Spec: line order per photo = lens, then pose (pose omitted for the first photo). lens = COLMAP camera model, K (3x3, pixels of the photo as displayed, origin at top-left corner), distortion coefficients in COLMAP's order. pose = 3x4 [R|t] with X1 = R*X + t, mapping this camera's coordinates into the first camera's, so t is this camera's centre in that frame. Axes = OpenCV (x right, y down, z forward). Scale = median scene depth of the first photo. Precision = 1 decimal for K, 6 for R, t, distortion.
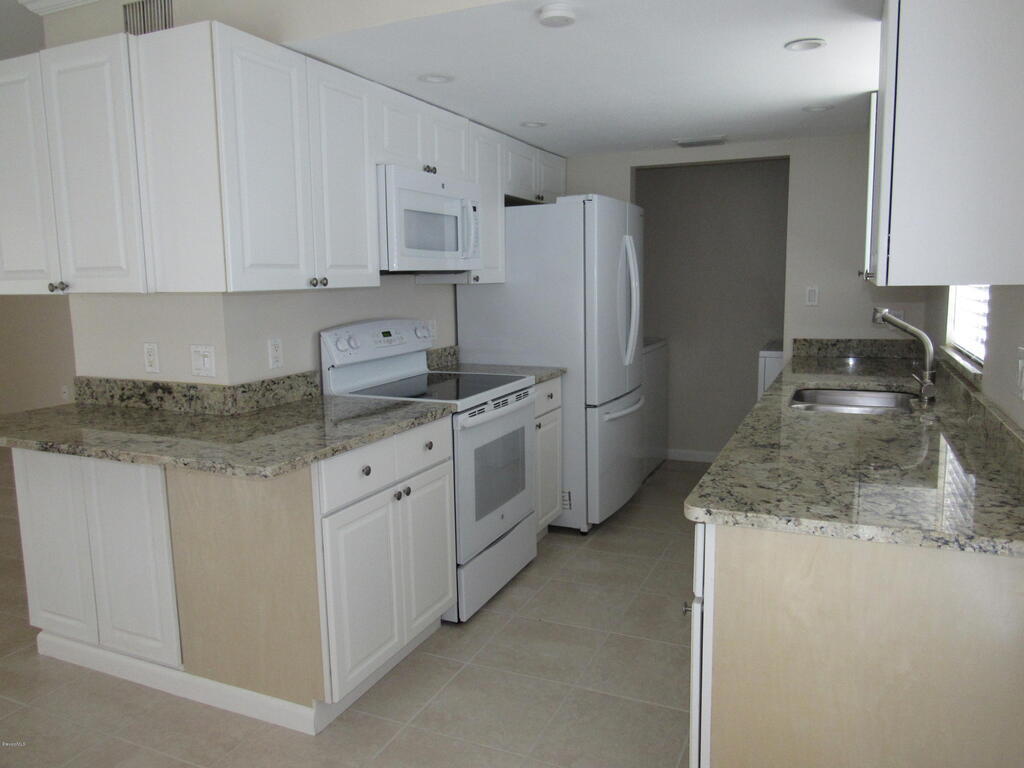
lens RADIAL K [[729.1, 0, 521.6], [0, 729.1, 381.2], [0, 0, 1]] dist [-0.025752, 0.002460]
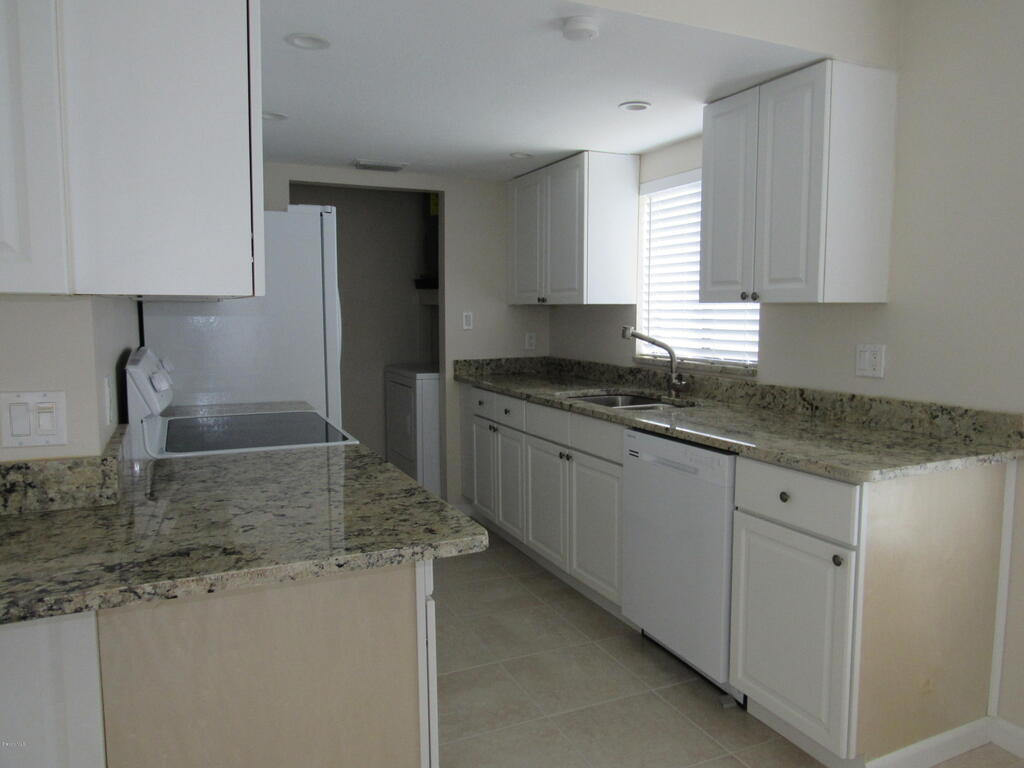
lens RADIAL K [[729.1, 0, 521.6], [0, 729.1, 381.2], [0, 0, 1]] dist [-0.025752, 0.002460]
pose [[0.654364, -0.057596, 0.753983, -0.588865], [0.094539, 0.995503, -0.006003, -0.017493], [-0.750246, 0.075209, 0.656867, 0.329227]]
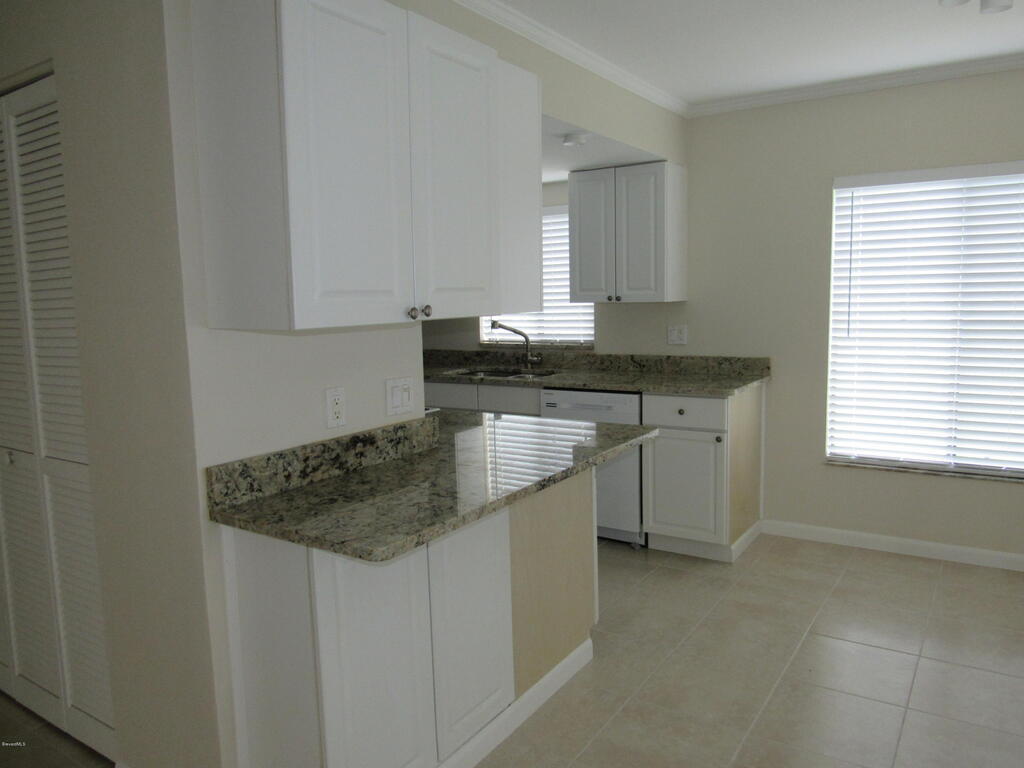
lens RADIAL K [[729.1, 0, 521.6], [0, 729.1, 381.2], [0, 0, 1]] dist [-0.025752, 0.002460]
pose [[0.162605, -0.105376, 0.981048, -1.226144], [0.158628, 0.984139, 0.079416, -0.088779], [-0.973857, 0.142708, 0.176741, 0.672420]]
